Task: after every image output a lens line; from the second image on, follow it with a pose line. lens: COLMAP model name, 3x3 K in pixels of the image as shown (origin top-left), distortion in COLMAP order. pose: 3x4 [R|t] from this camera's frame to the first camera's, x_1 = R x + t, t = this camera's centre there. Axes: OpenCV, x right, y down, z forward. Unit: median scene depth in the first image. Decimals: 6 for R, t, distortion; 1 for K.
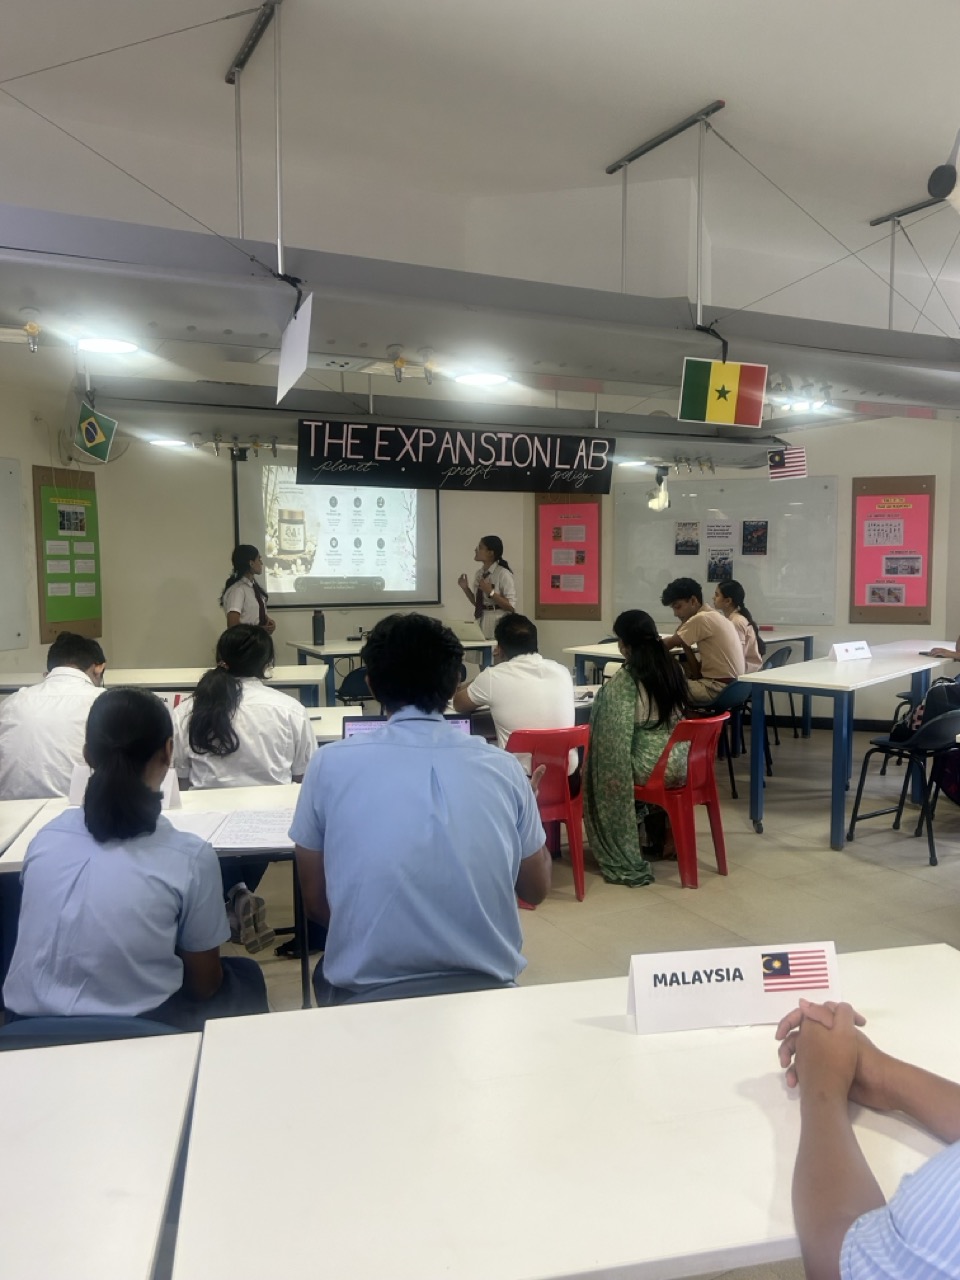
lens RADIAL K [[982.0, 0, 480.9], [0, 982.0, 636.7], [0, 0, 1]] dist [0.047510, -0.054547]
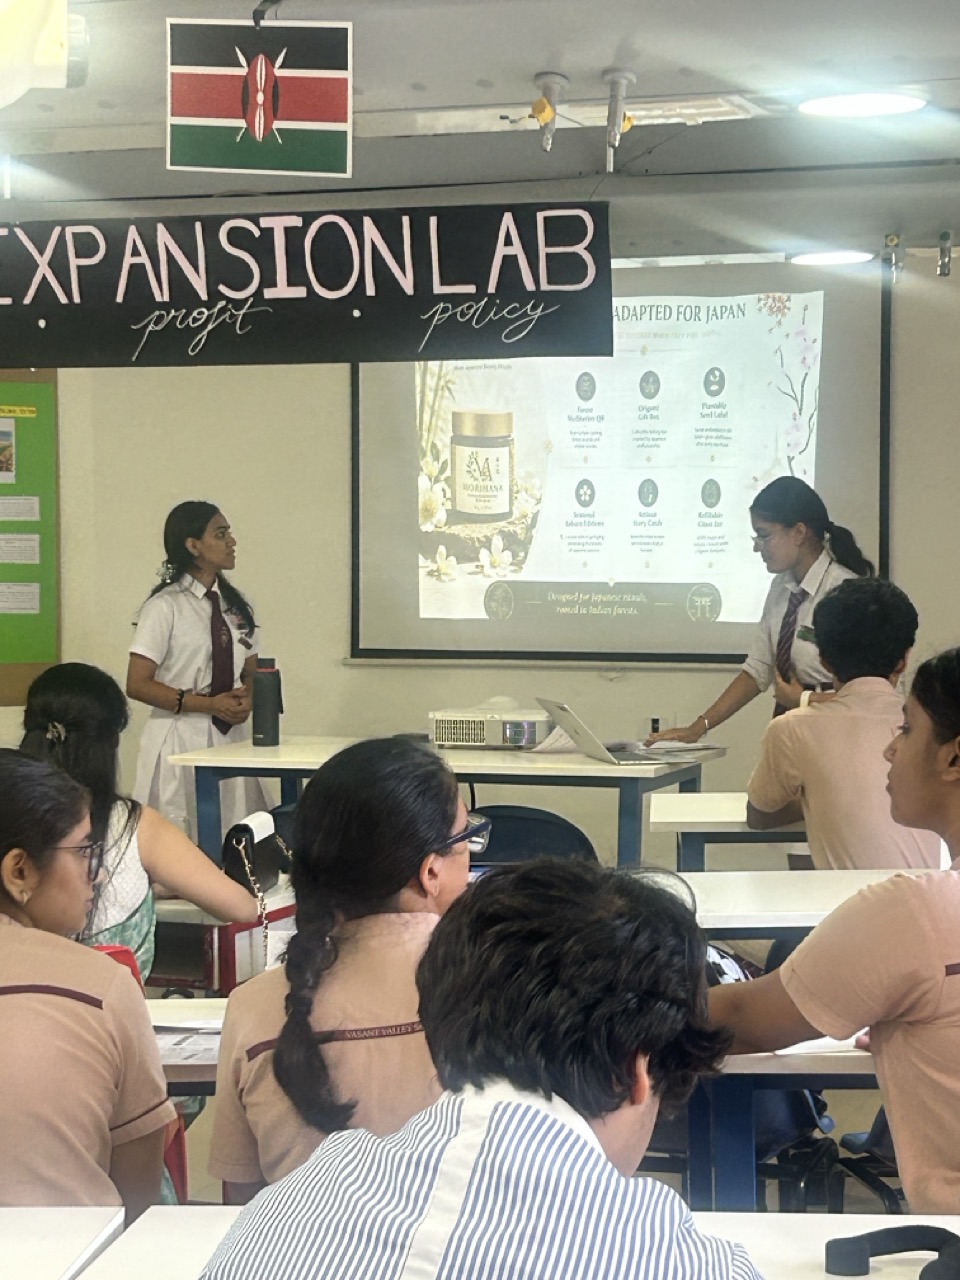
lens RADIAL K [[2986.9, 0, 480.1], [0, 2986.9, 641.6], [0, 0, 1]] dist [0.108590, 0.000000]
pose [[0.684091, 0.031468, -0.728717, 0.924715], [-0.063061, 0.997880, -0.016109, -0.022830], [0.726665, 0.056974, 0.684625, 0.243633]]
